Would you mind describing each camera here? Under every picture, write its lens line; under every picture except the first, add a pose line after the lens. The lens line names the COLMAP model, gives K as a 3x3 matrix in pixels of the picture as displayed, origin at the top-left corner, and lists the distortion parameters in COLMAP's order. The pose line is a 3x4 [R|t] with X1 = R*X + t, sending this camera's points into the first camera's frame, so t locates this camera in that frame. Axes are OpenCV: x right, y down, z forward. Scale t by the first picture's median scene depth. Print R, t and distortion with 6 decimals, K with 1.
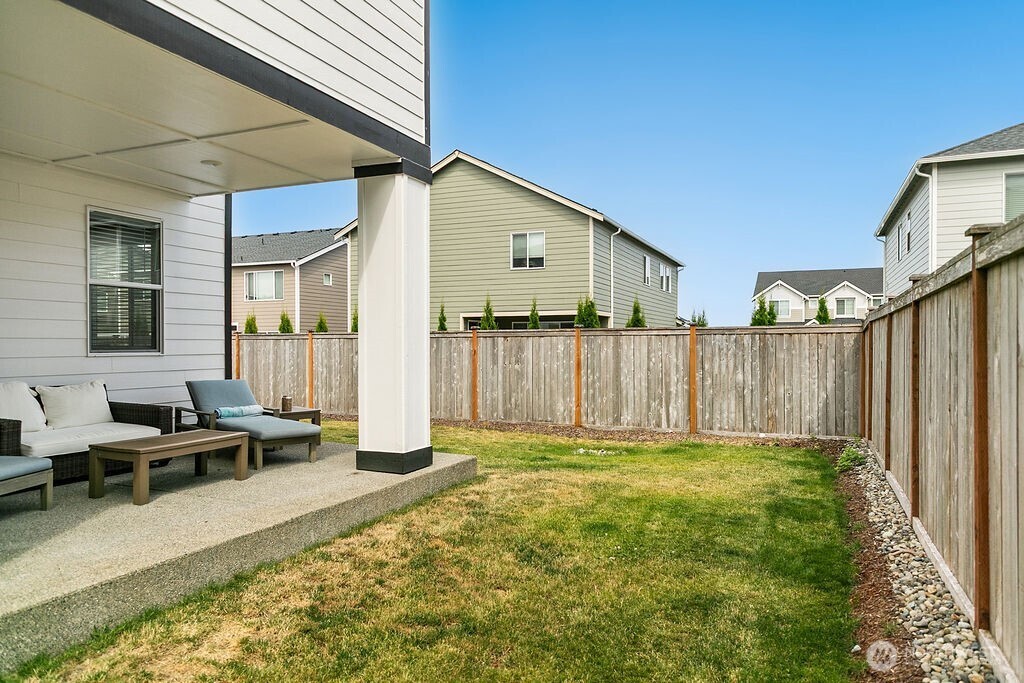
lens RADIAL K [[697.9, 0, 506.8], [0, 697.9, 353.5], [0, 0, 1]] dist [0.003820, 0.000926]
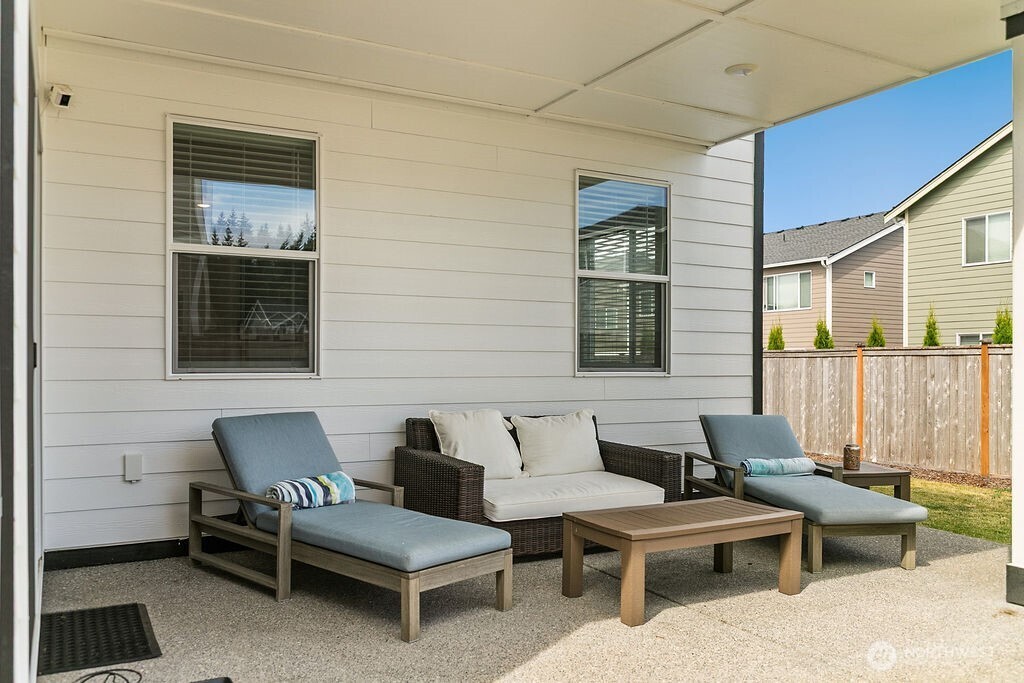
lens RADIAL K [[861.4, 0, 507.2], [0, 861.4, 343.9], [0, 0, 1]] dist [-0.002499, 0.005541]
pose [[0.798721, -0.009514, -0.601626, -0.105199], [-0.013360, 0.999348, -0.033540, 0.001029], [0.601553, 0.034827, 0.798074, 0.218354]]
